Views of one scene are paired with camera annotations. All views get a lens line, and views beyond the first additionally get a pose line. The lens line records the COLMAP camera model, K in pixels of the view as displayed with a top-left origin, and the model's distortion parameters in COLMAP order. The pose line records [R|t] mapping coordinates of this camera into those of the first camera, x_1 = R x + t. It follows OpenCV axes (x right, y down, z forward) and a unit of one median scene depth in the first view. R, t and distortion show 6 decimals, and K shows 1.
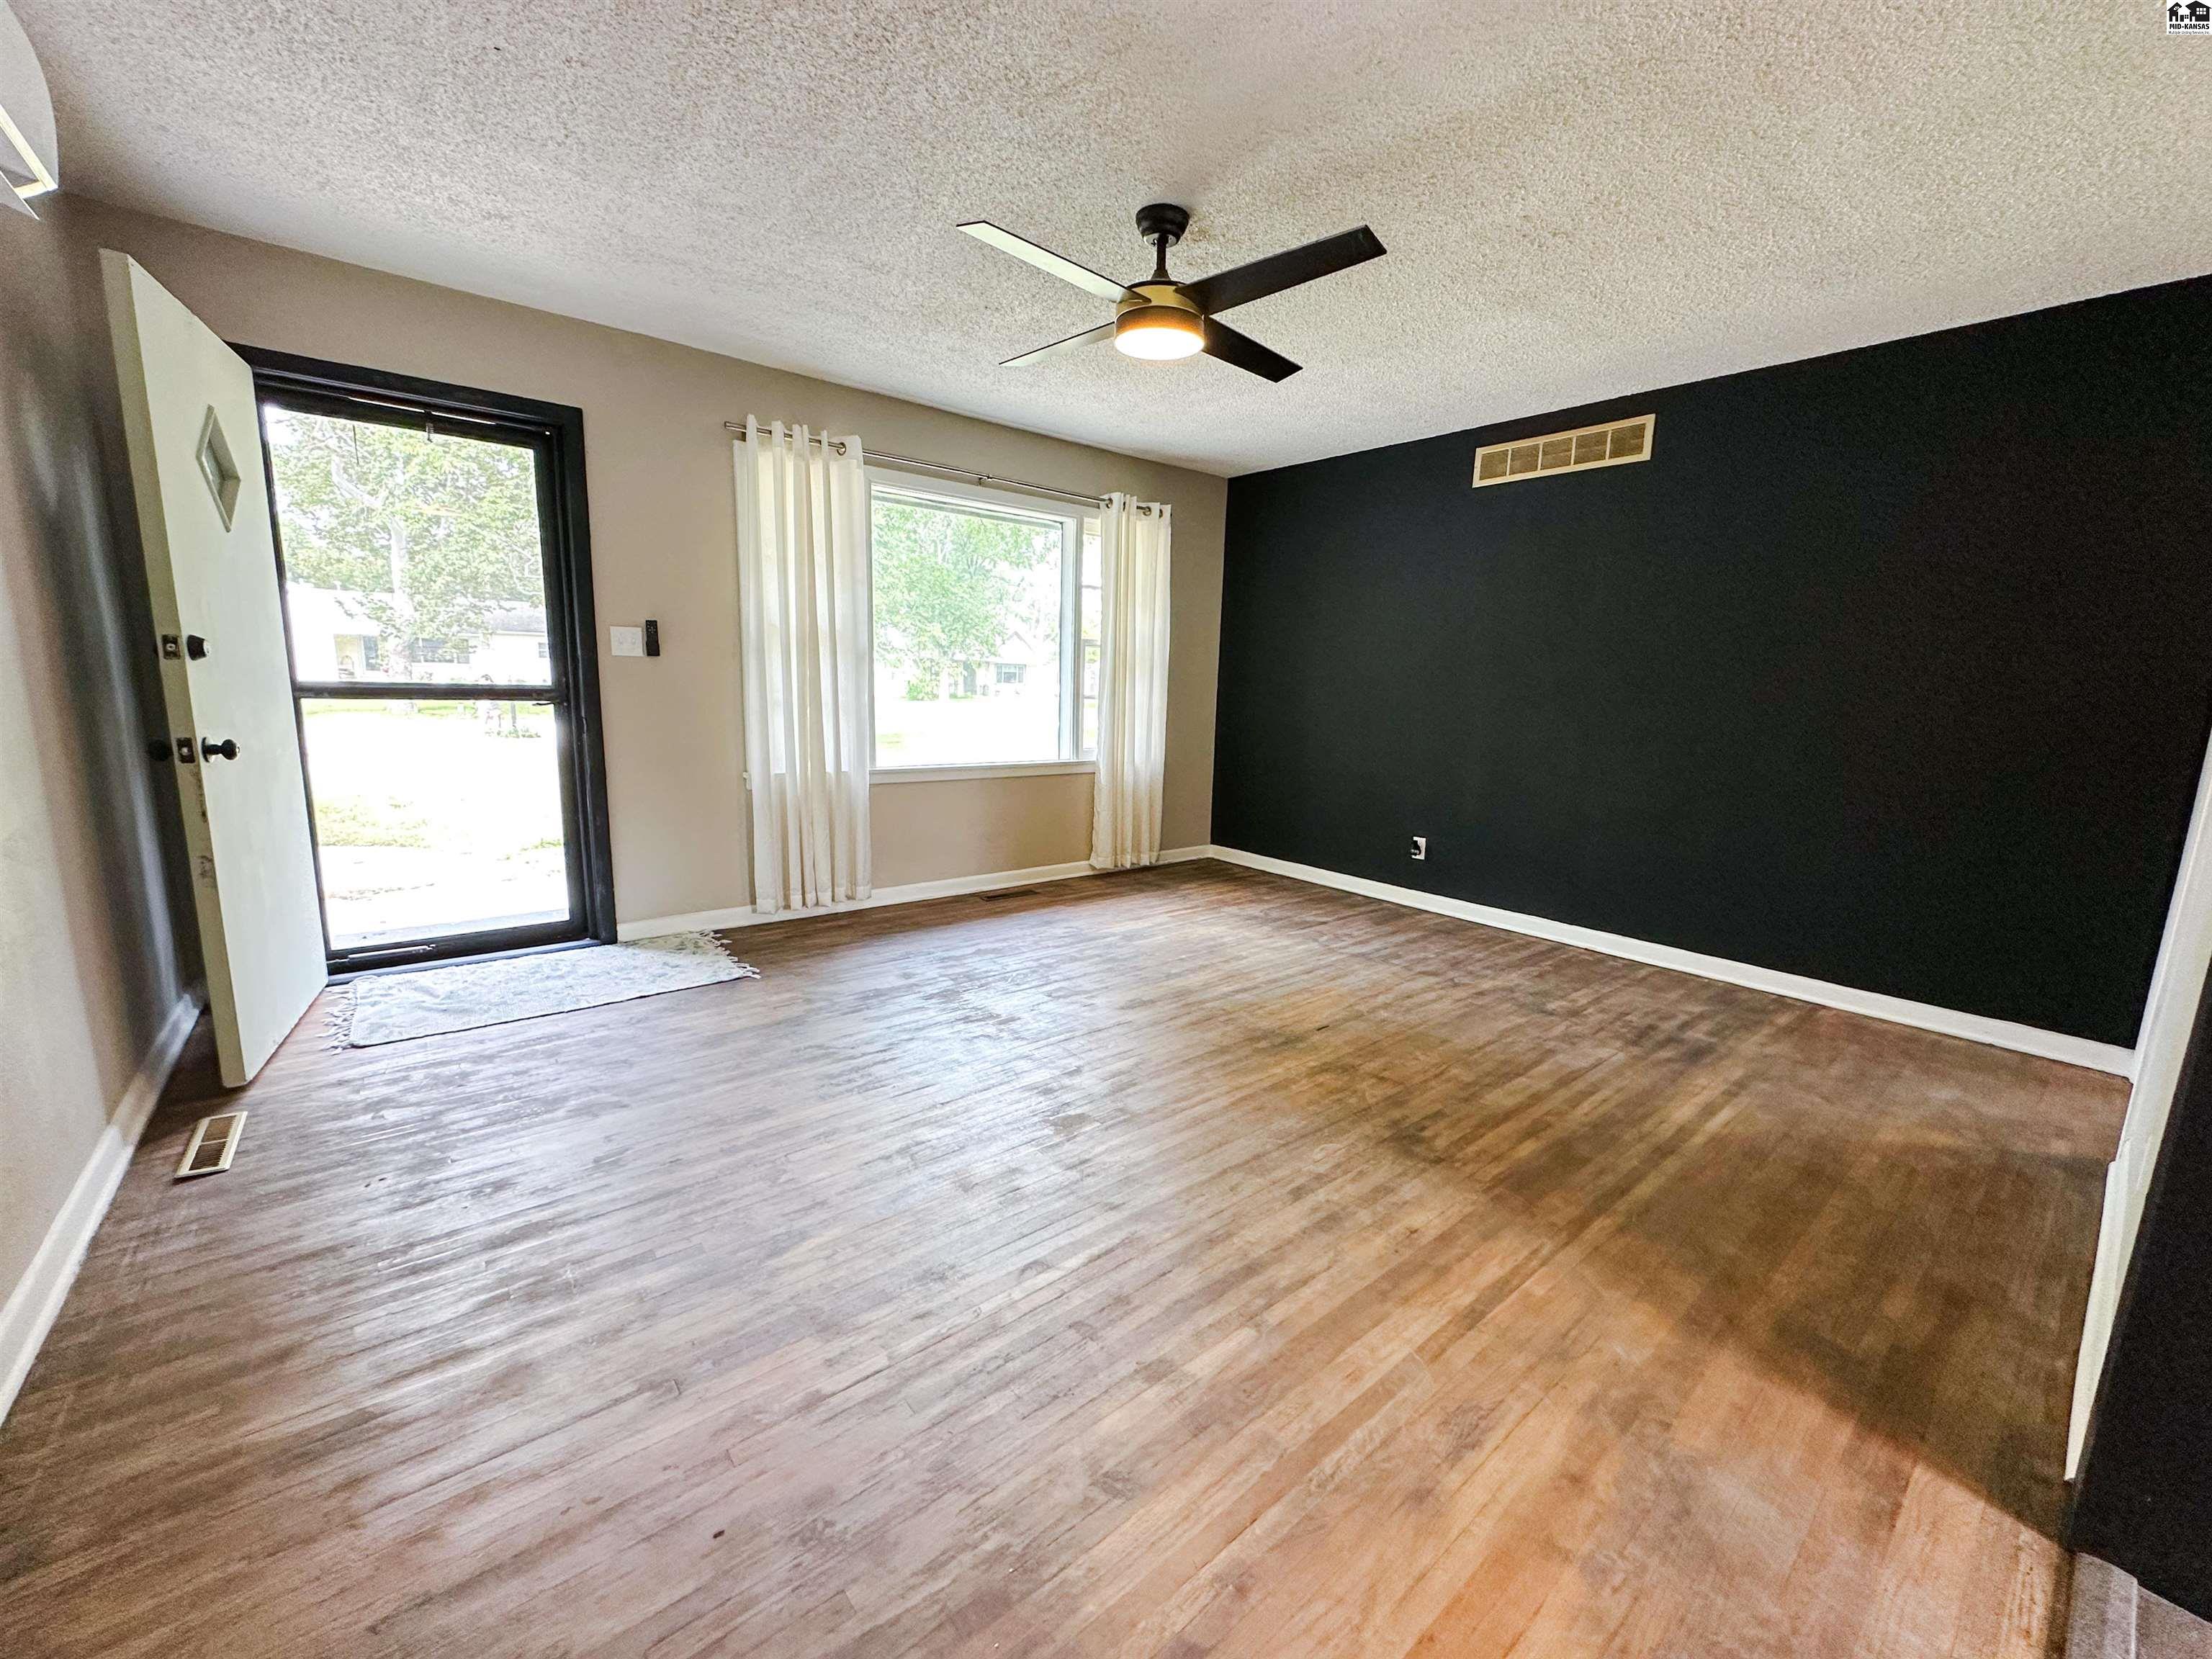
lens RADIAL K [[881.7, 0, 1108.4], [0, 881.7, 835.2], [0, 0, 1]] dist [-0.003430, 0.000702]
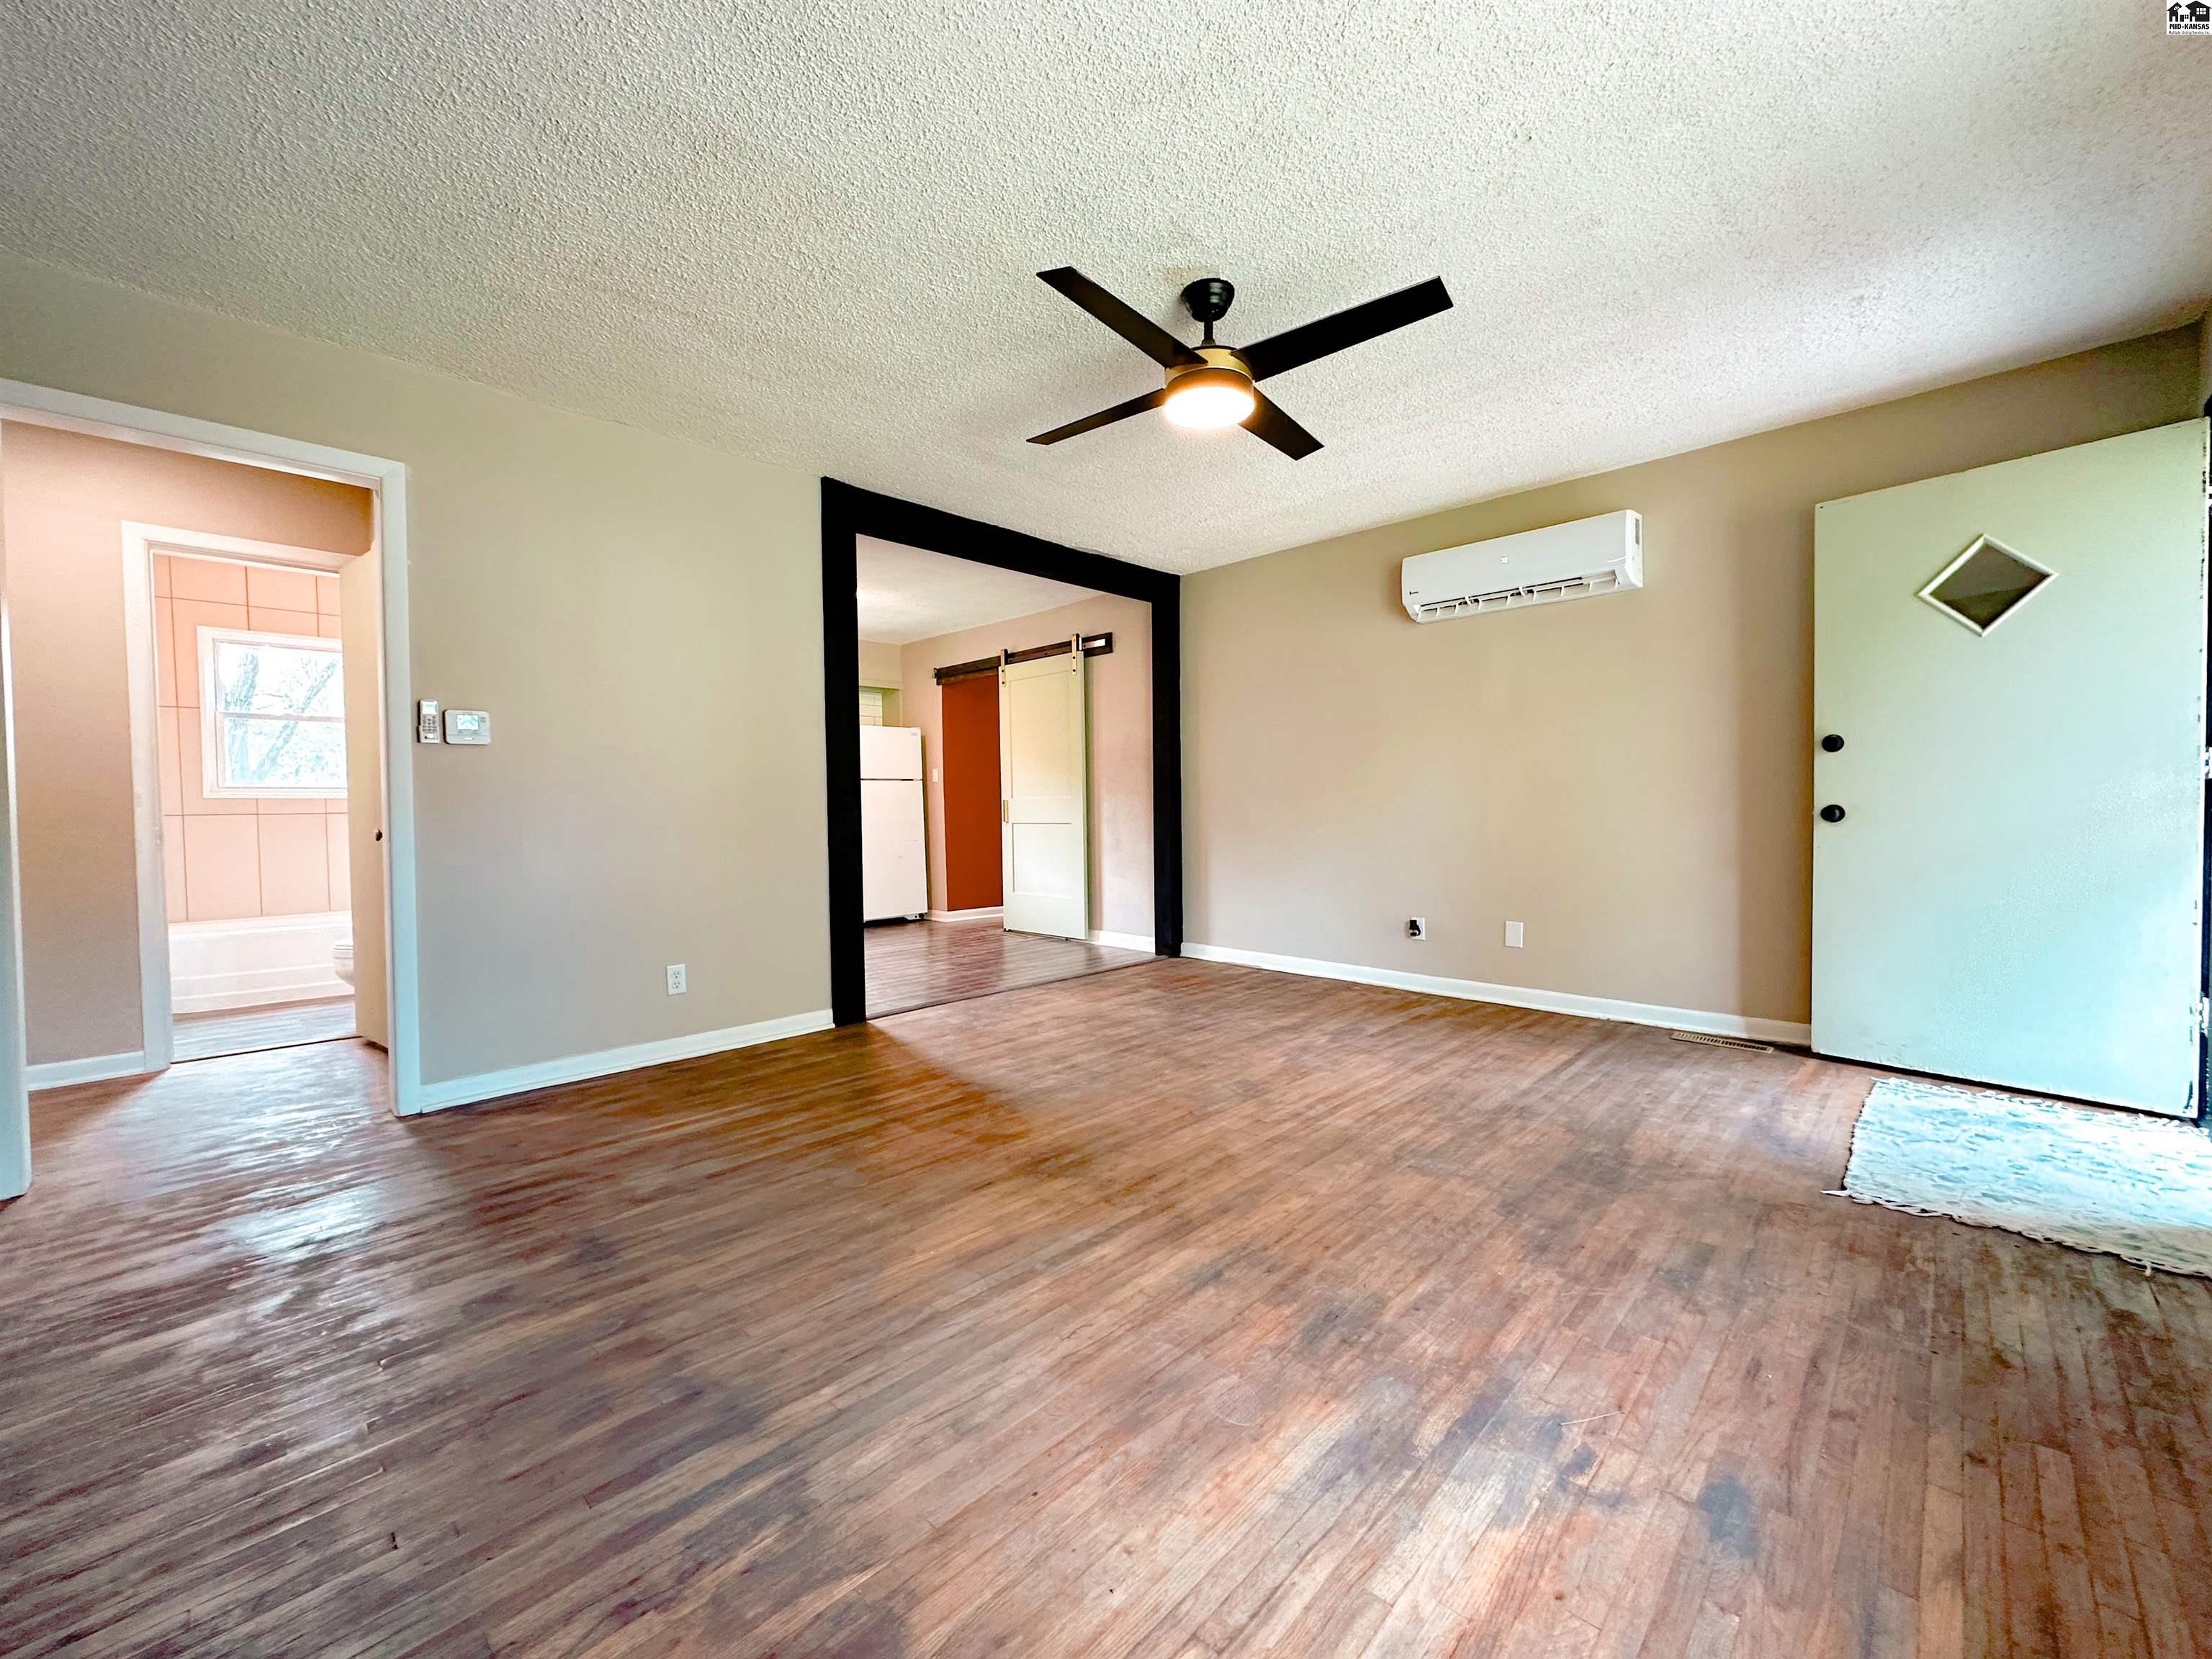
lens RADIAL K [[881.7, 0, 1115.6], [0, 881.7, 825.7], [0, 0, 1]] dist [-0.003430, 0.000702]
pose [[-0.993197, -0.014821, -0.115501, 0.171973], [-0.036966, 0.980691, 0.192036, -0.178577], [0.110425, 0.194999, -0.974567, 1.304207]]
